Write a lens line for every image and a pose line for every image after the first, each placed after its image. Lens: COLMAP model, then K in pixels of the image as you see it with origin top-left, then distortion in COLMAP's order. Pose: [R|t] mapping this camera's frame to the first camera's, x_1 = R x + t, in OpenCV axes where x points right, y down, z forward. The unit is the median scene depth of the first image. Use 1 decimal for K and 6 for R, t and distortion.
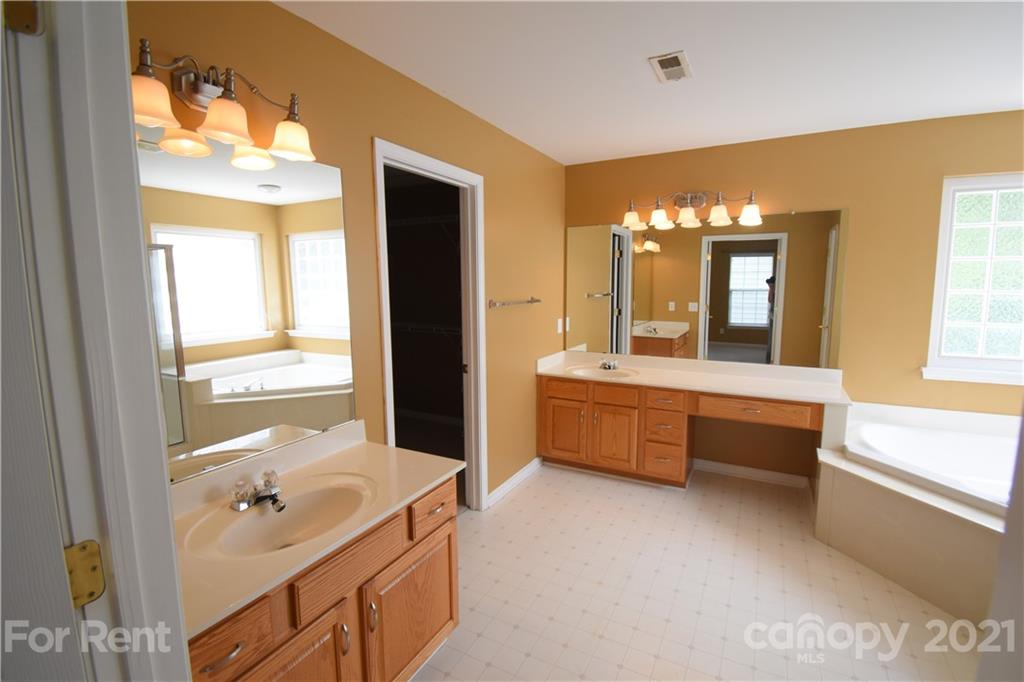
lens RADIAL K [[450.9, 0, 512.0], [0, 450.9, 341.0], [0, 0, 1]] dist [0.018509, -0.023983]
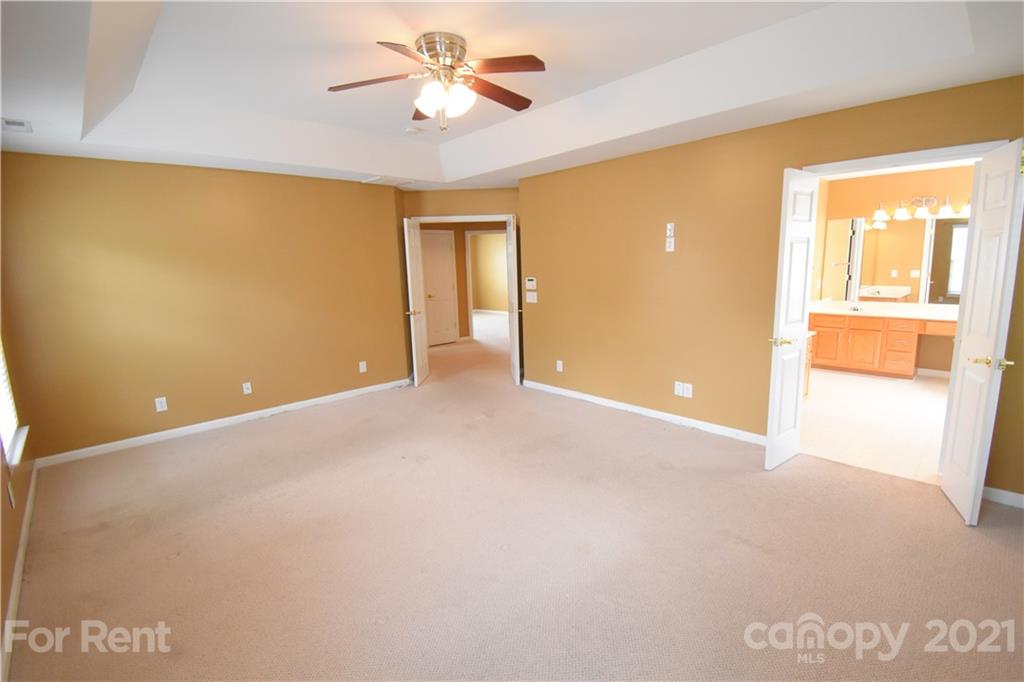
lens RADIAL K [[461.1, 0, 512.0], [0, 461.1, 341.0], [0, 0, 1]] dist [0.015414, -0.027170]
pose [[0.950995, 0.031773, -0.307570, -0.453786], [-0.016877, 0.998557, 0.050971, 0.112297], [0.308746, -0.043283, 0.950159, -0.948944]]
